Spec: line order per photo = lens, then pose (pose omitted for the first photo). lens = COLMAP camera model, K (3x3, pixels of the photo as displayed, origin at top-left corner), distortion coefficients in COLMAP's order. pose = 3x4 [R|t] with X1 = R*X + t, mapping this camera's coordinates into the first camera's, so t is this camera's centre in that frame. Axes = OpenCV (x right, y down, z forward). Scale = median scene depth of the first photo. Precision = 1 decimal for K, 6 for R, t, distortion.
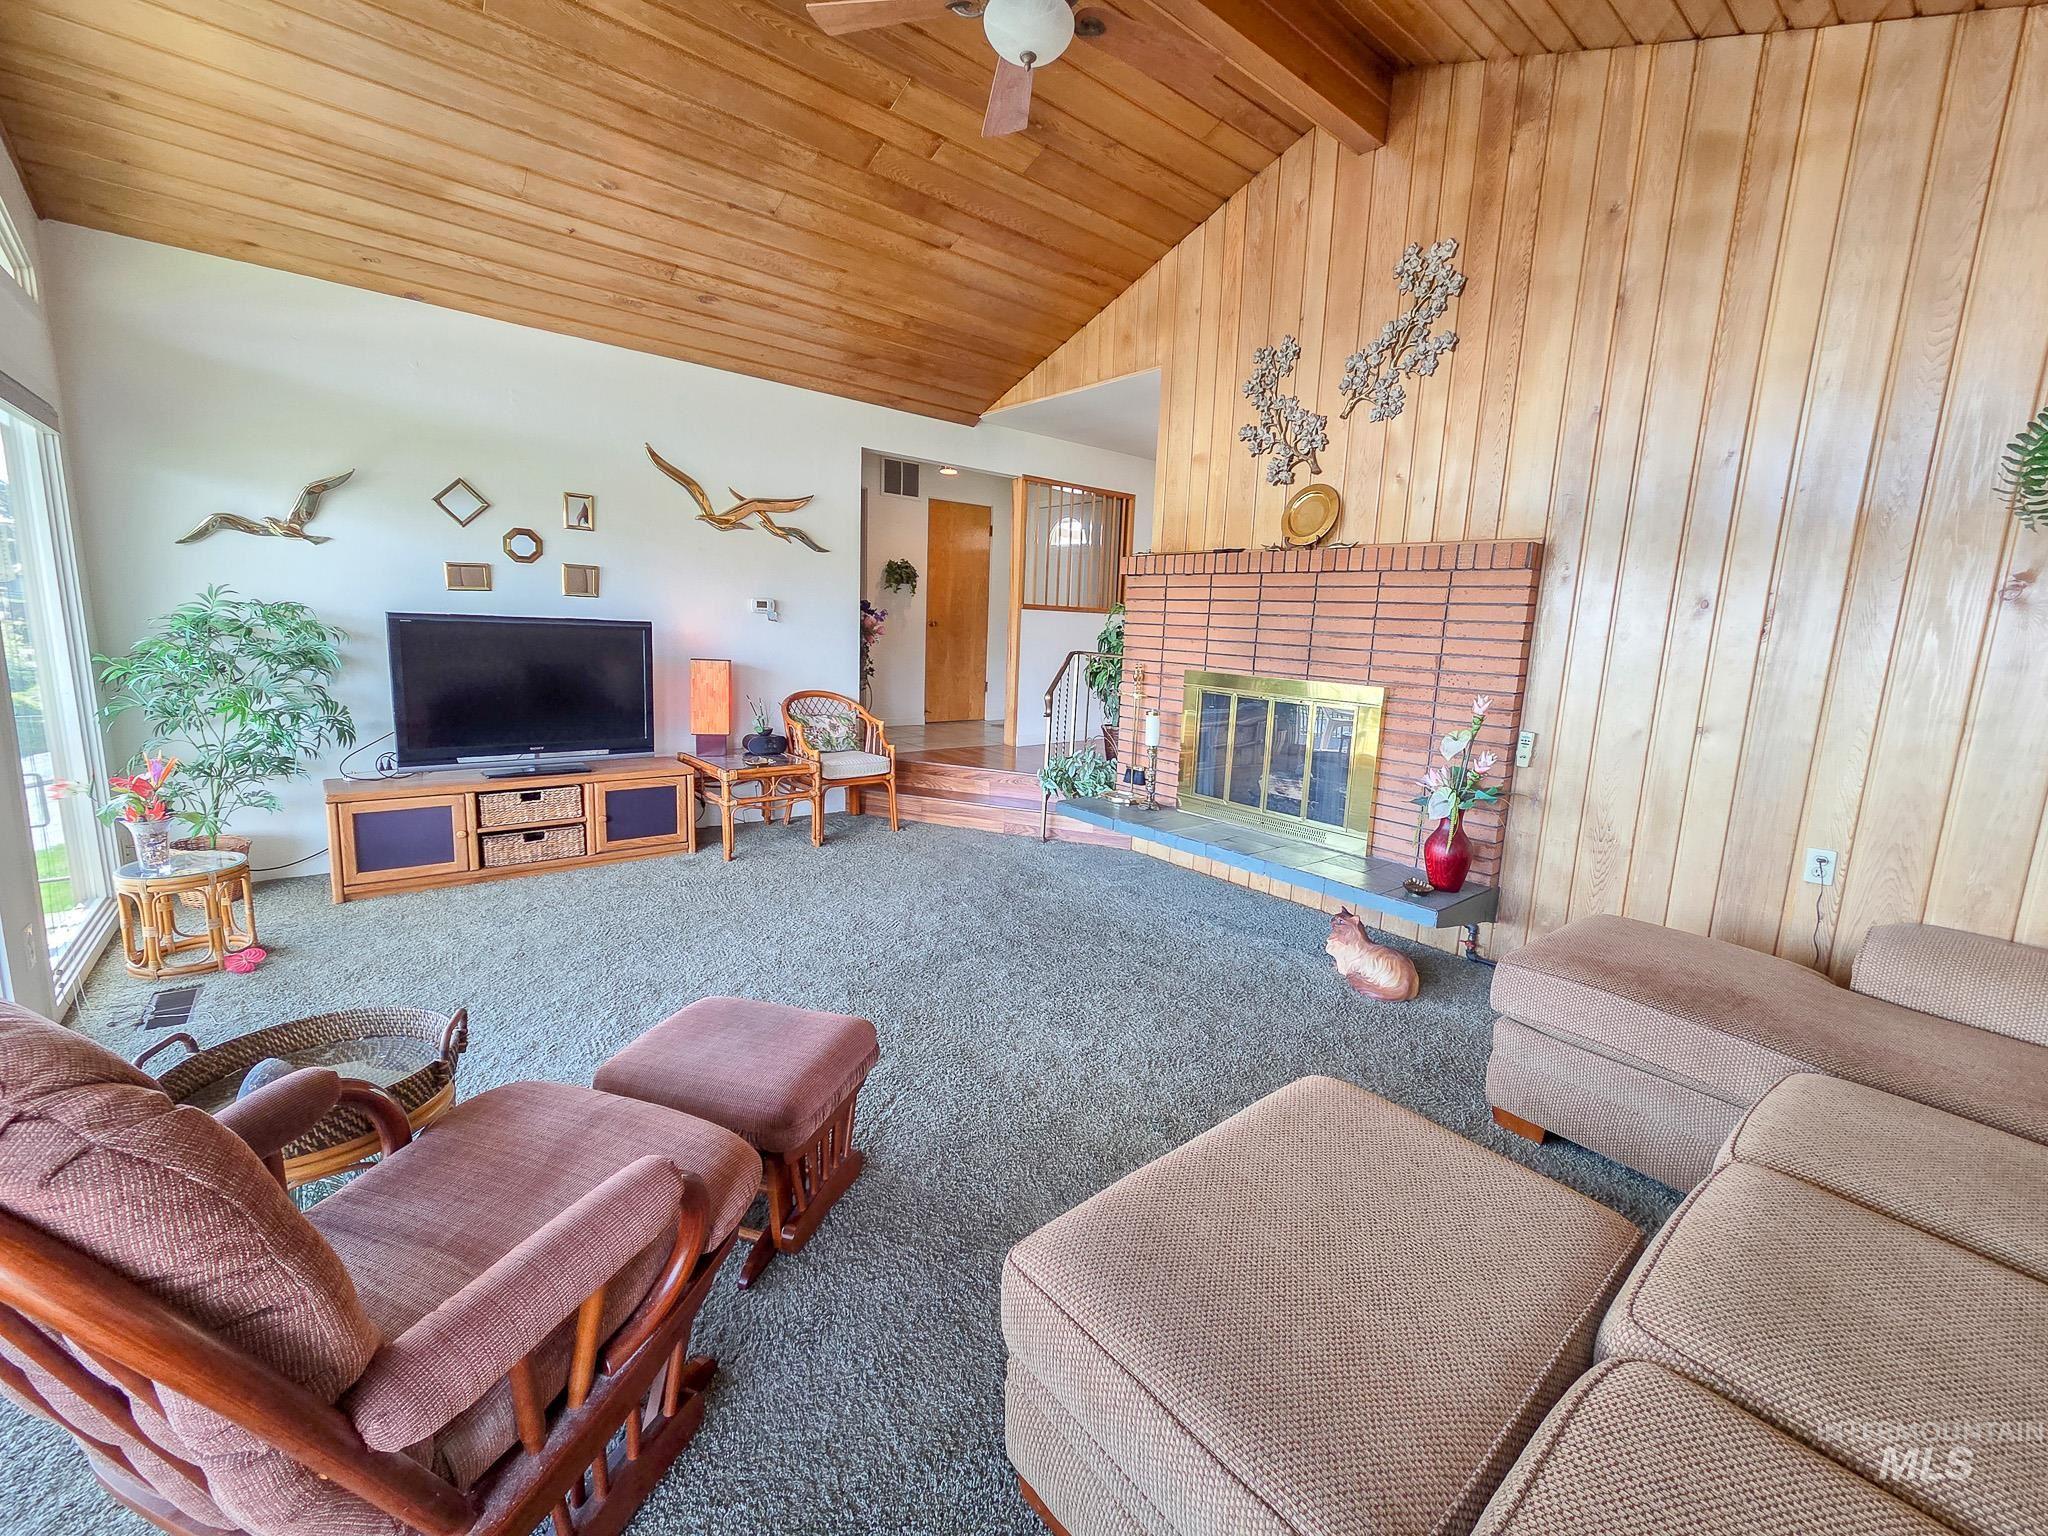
lens RADIAL K [[833.4, 0, 1043.1], [0, 833.4, 758.1], [0, 0, 1]] dist [0.005619, 0.000100]
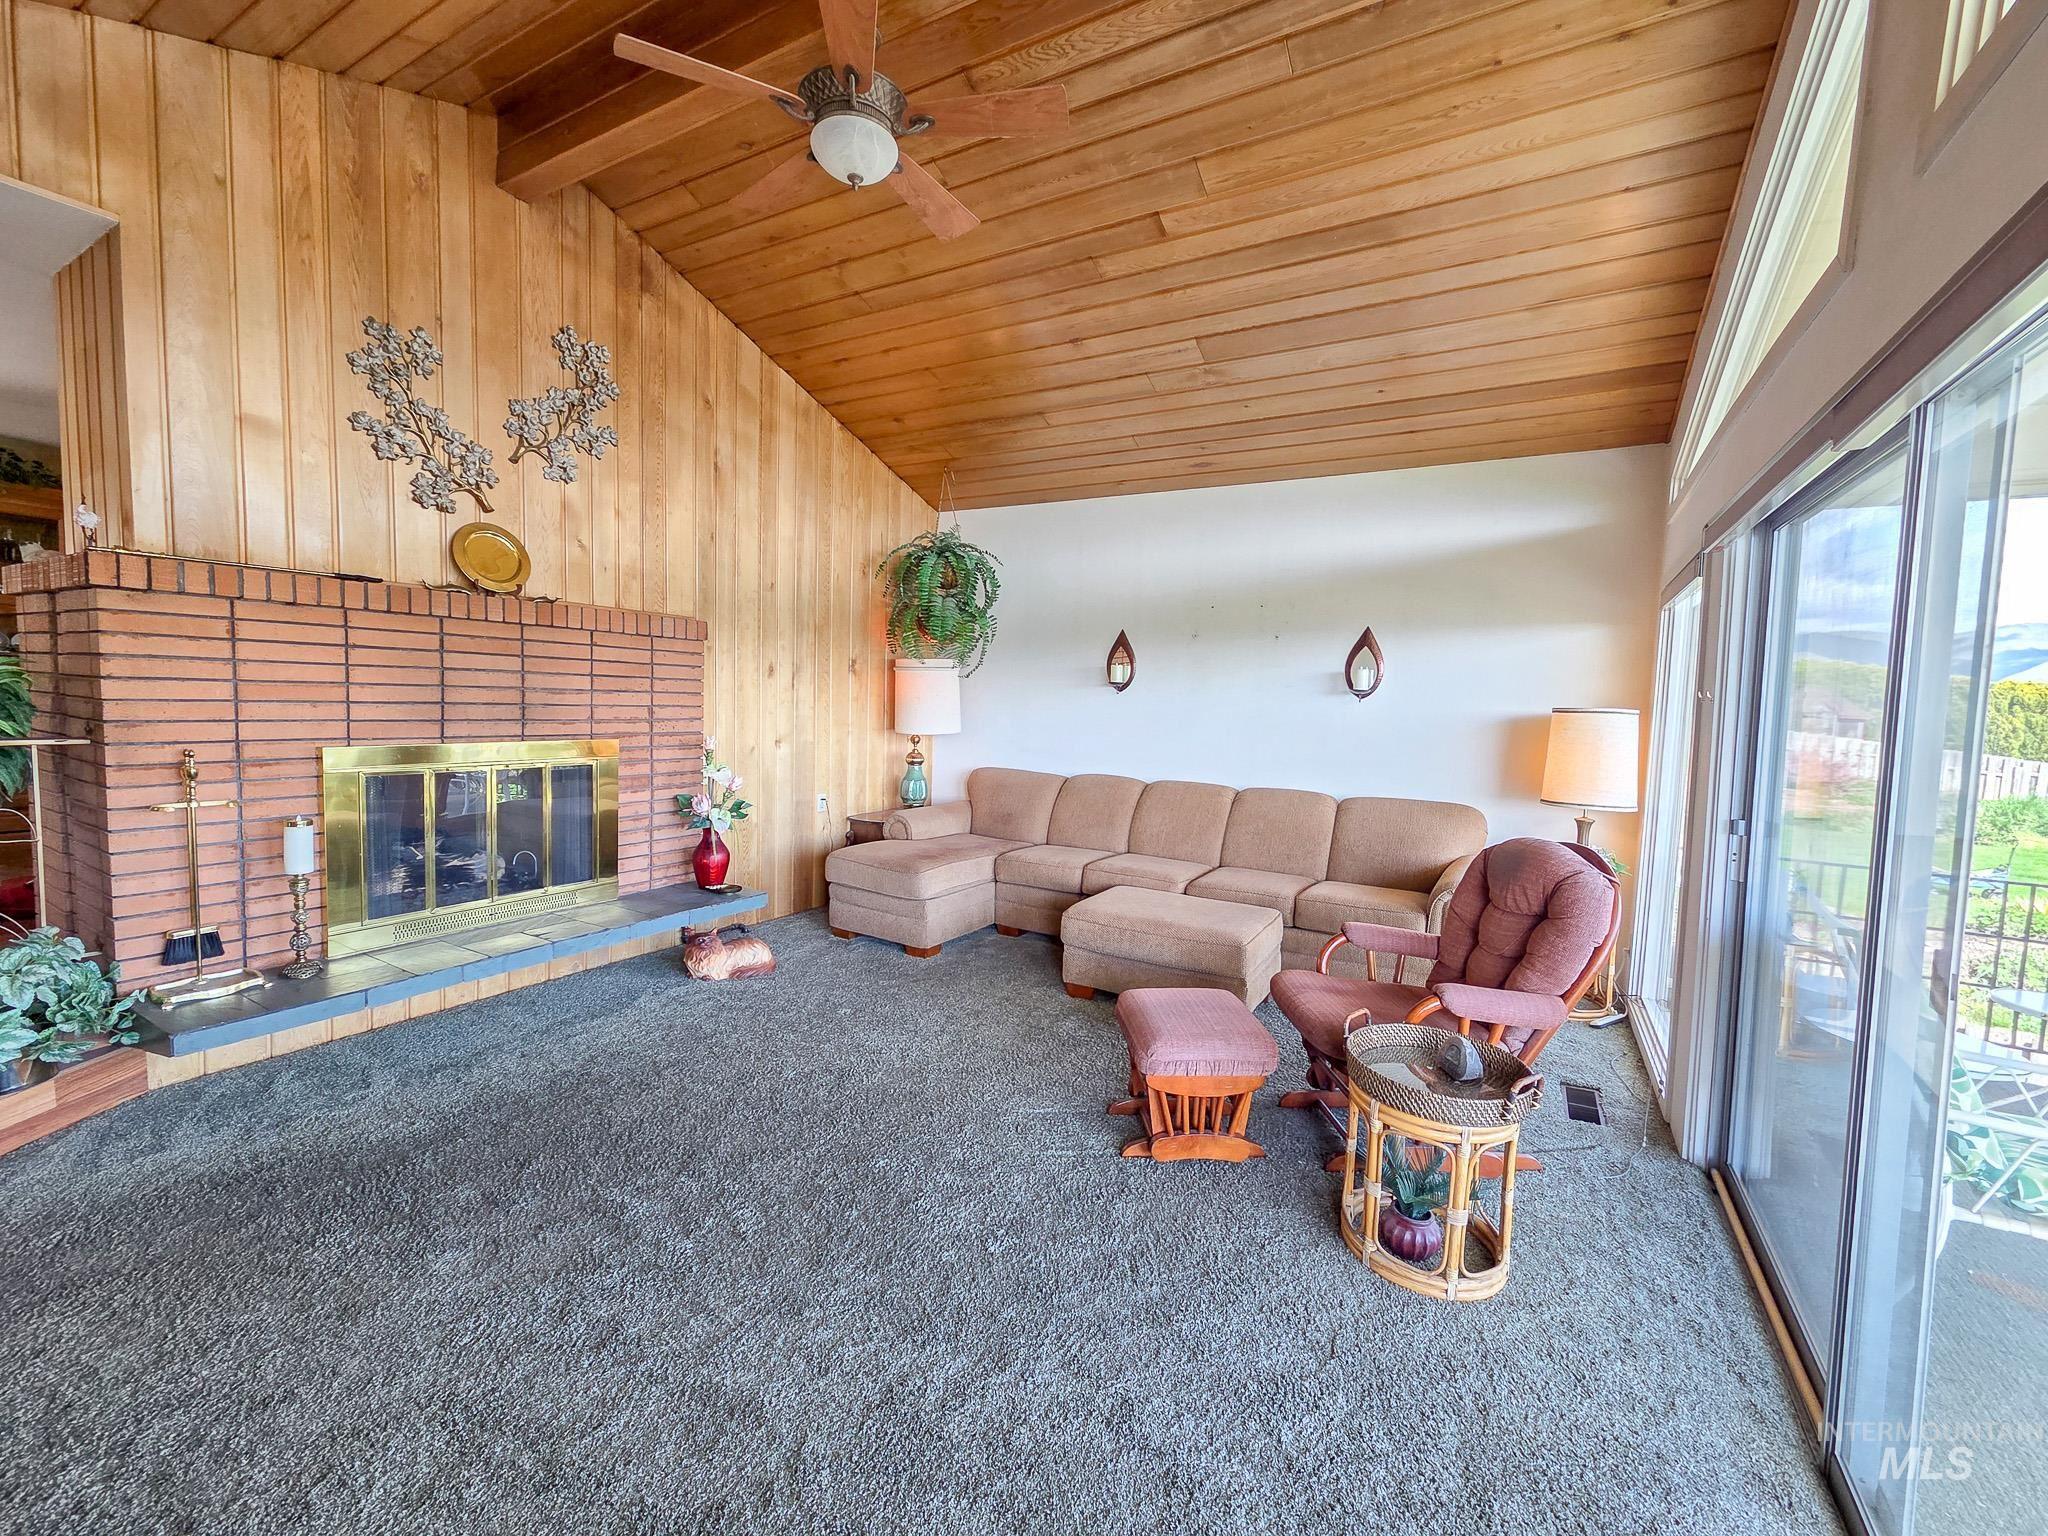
lens RADIAL K [[840.1, 0, 1043.7], [0, 840.1, 762.0], [0, 0, 1]] dist [0.003420, -0.001491]
pose [[-0.342826, -0.123036, 0.931307, -0.743712], [0.109124, 0.979459, 0.169567, -0.166591], [-0.933039, 0.159760, -0.322358, 0.776851]]
